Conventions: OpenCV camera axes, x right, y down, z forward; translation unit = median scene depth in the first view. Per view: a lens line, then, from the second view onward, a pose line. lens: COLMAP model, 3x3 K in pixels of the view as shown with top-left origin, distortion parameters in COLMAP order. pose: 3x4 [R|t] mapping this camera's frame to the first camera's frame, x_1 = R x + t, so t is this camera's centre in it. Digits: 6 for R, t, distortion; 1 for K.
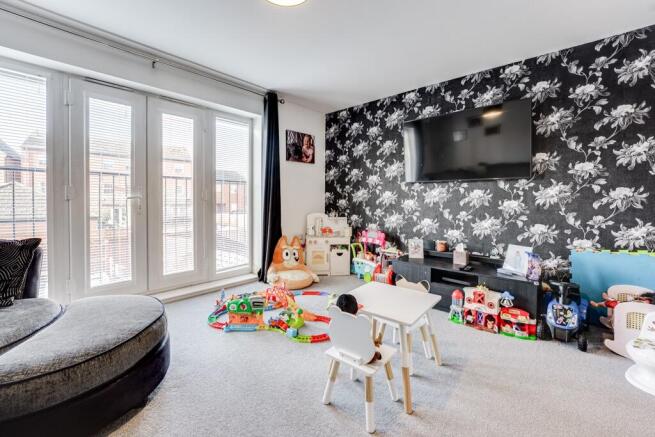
lens RADIAL K [[274.2, 0, 328.0], [0, 274.2, 205.8], [0, 0, 1]] dist [-0.016473, 0.000136]
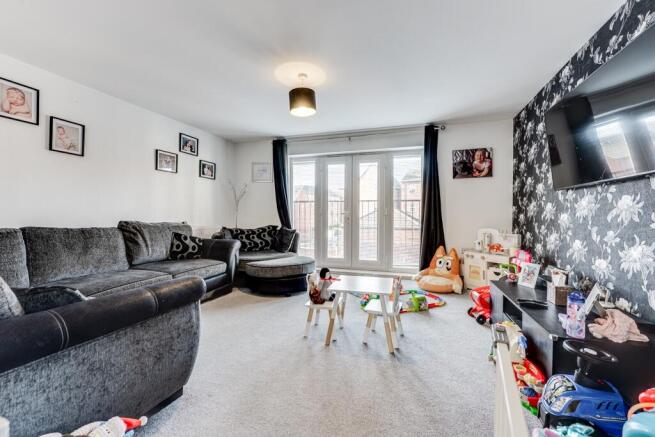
lens RADIAL K [[264.4, 0, 329.3], [0, 264.4, 218.6], [0, 0, 1]] dist [-0.029385, 0.008981]
pose [[0.400153, 0.008880, -0.916405, 0.652791], [-0.022665, 0.999743, -0.000210, 0.006260], [0.916168, 0.020854, 0.400252, 0.141162]]
